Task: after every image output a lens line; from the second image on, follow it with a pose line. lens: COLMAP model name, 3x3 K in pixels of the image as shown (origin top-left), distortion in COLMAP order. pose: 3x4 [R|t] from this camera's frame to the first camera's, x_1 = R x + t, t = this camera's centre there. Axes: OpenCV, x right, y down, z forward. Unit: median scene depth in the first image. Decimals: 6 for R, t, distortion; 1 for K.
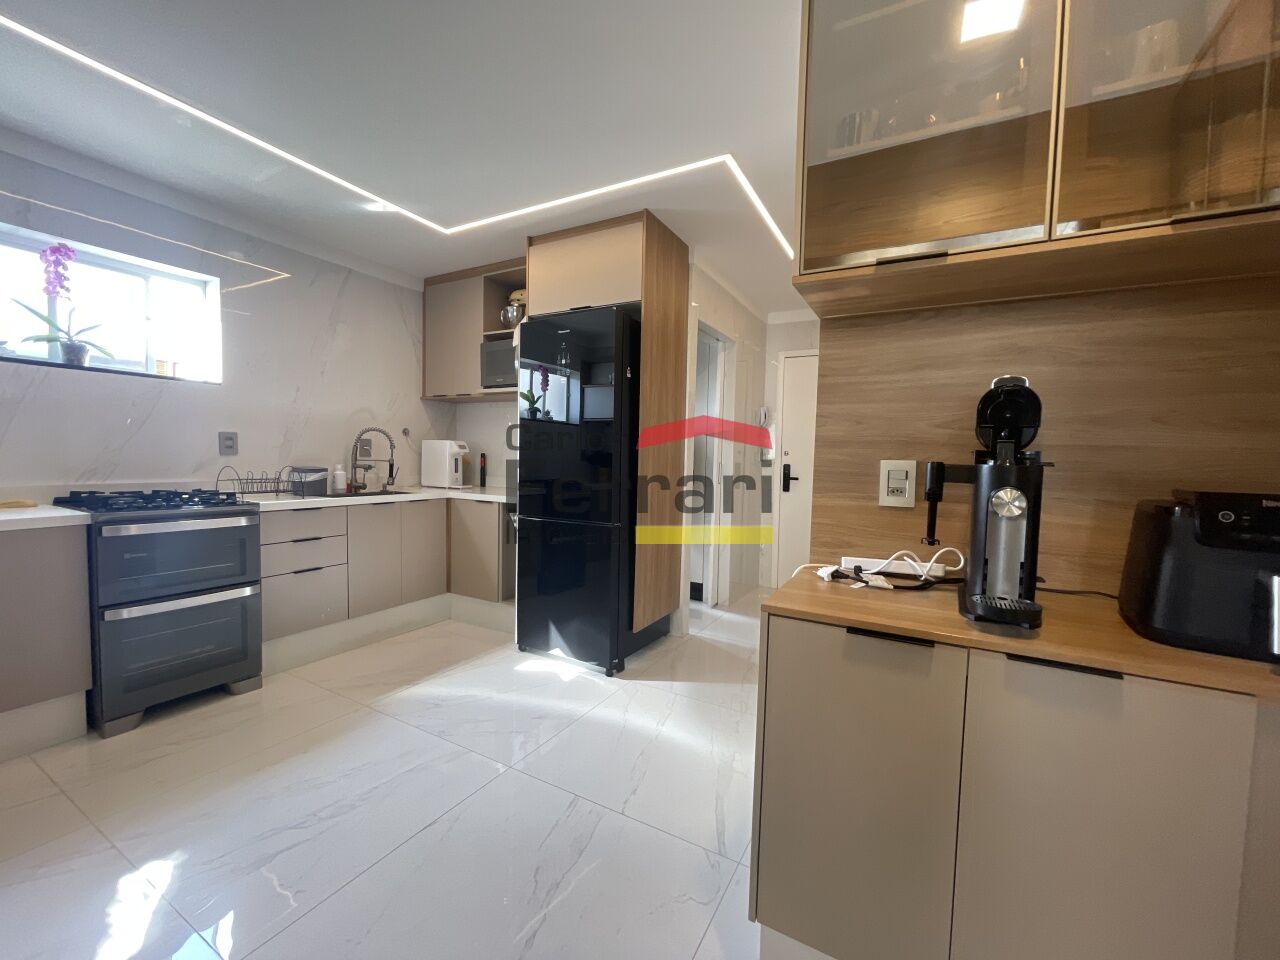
lens RADIAL K [[517.9, 0, 640.0], [0, 517.9, 480.0], [0, 0, 1]] dist [0.001124, 0.000498]
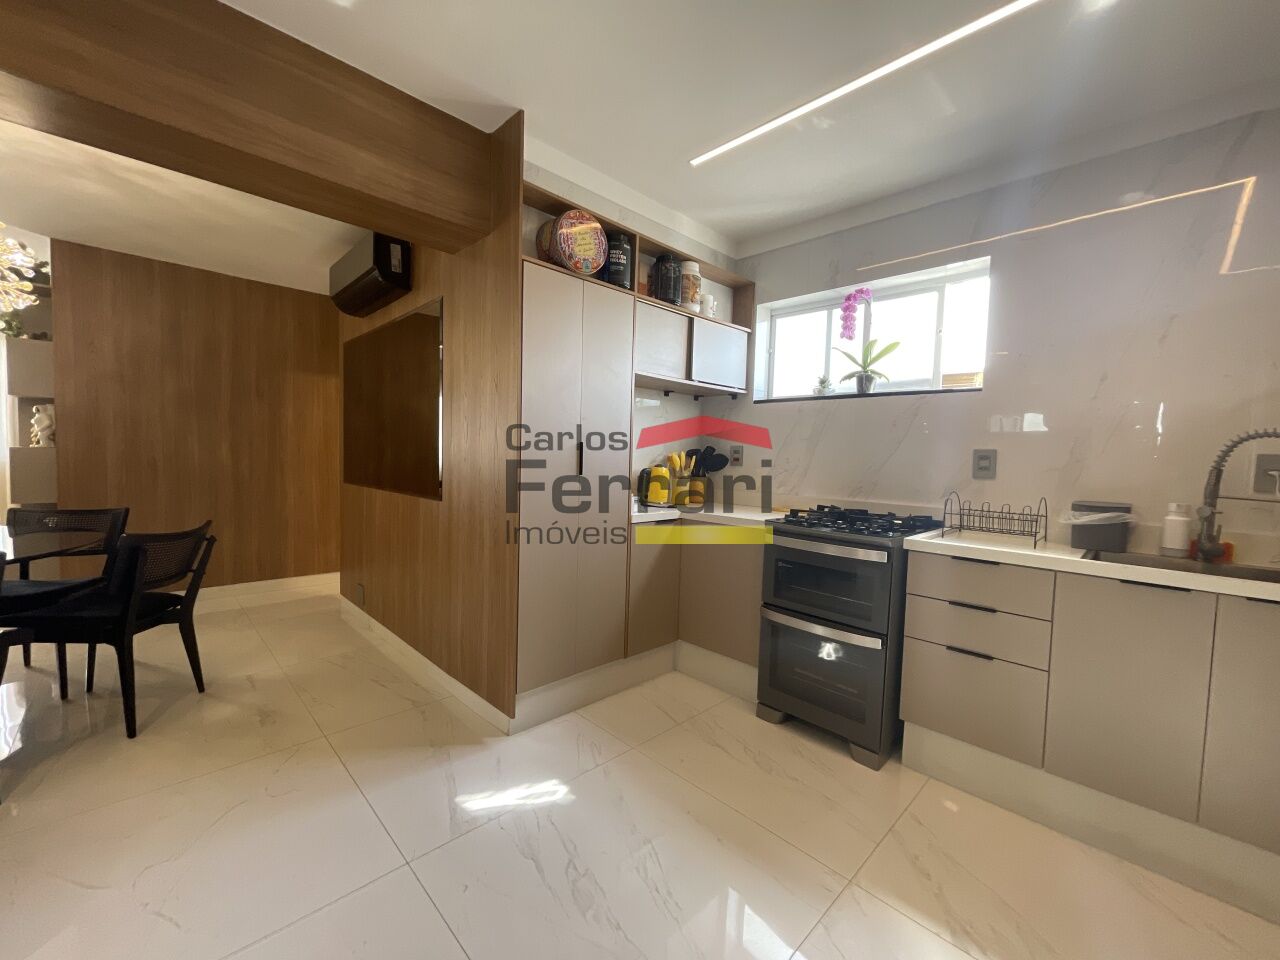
lens RADIAL K [[517.9, 0, 640.0], [0, 517.9, 480.0], [0, 0, 1]] dist [0.001124, 0.000498]
pose [[-0.275209, 0.016342, -0.961246, 0.108231], [-0.080504, 0.995952, 0.039980, -0.038271], [0.958008, 0.088387, -0.272779, 0.776064]]
